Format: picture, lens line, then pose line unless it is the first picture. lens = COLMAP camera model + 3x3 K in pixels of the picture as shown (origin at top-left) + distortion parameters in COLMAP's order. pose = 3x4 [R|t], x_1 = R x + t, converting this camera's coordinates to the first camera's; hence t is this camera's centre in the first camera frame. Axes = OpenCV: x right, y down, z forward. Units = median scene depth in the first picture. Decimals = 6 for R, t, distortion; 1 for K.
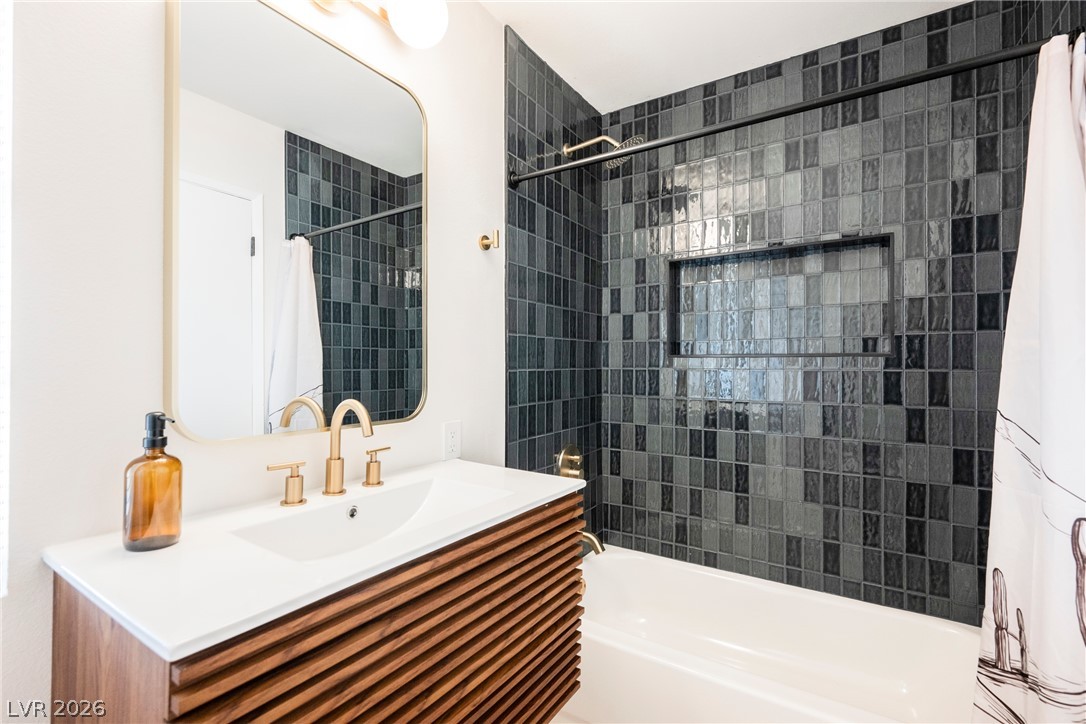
lens RADIAL K [[479.0, 0, 549.4], [0, 479.0, 363.2], [0, 0, 1]] dist [-0.000024, 0.000168]
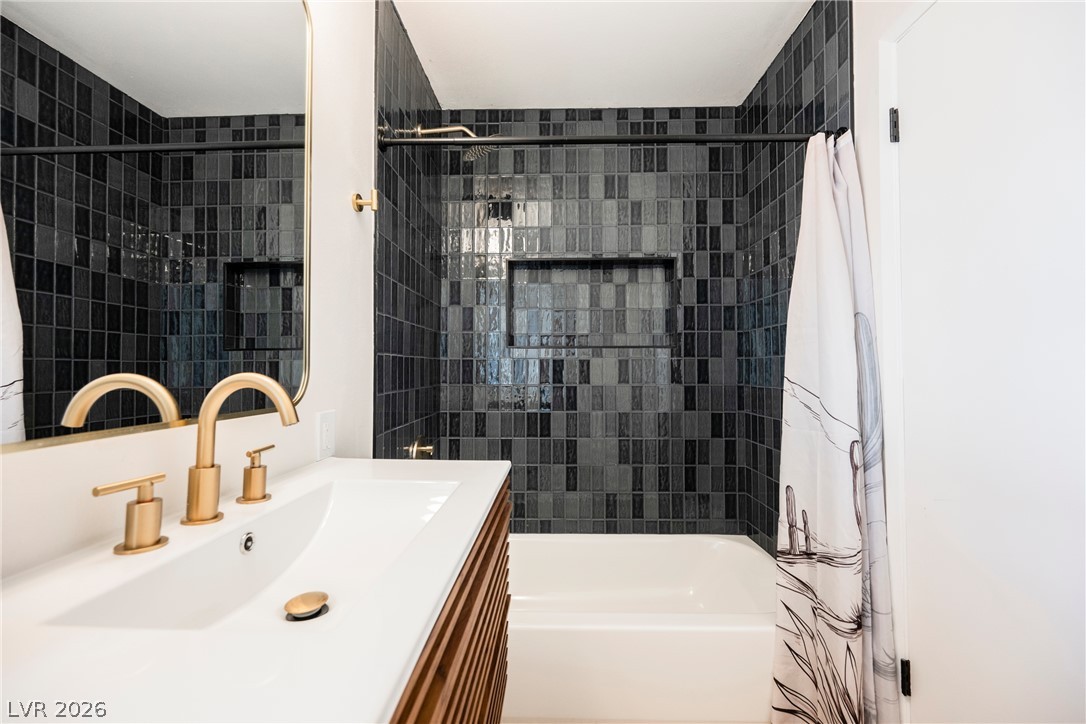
lens RADIAL K [[422.3, 0, 545.0], [0, 422.3, 362.2], [0, 0, 1]] dist [-0.002455, -0.000219]
pose [[0.854531, 0.006404, 0.519361, -0.205601], [0.001310, 0.999894, -0.014486, 0.039076], [-0.519399, 0.013059, 0.854432, 0.158533]]
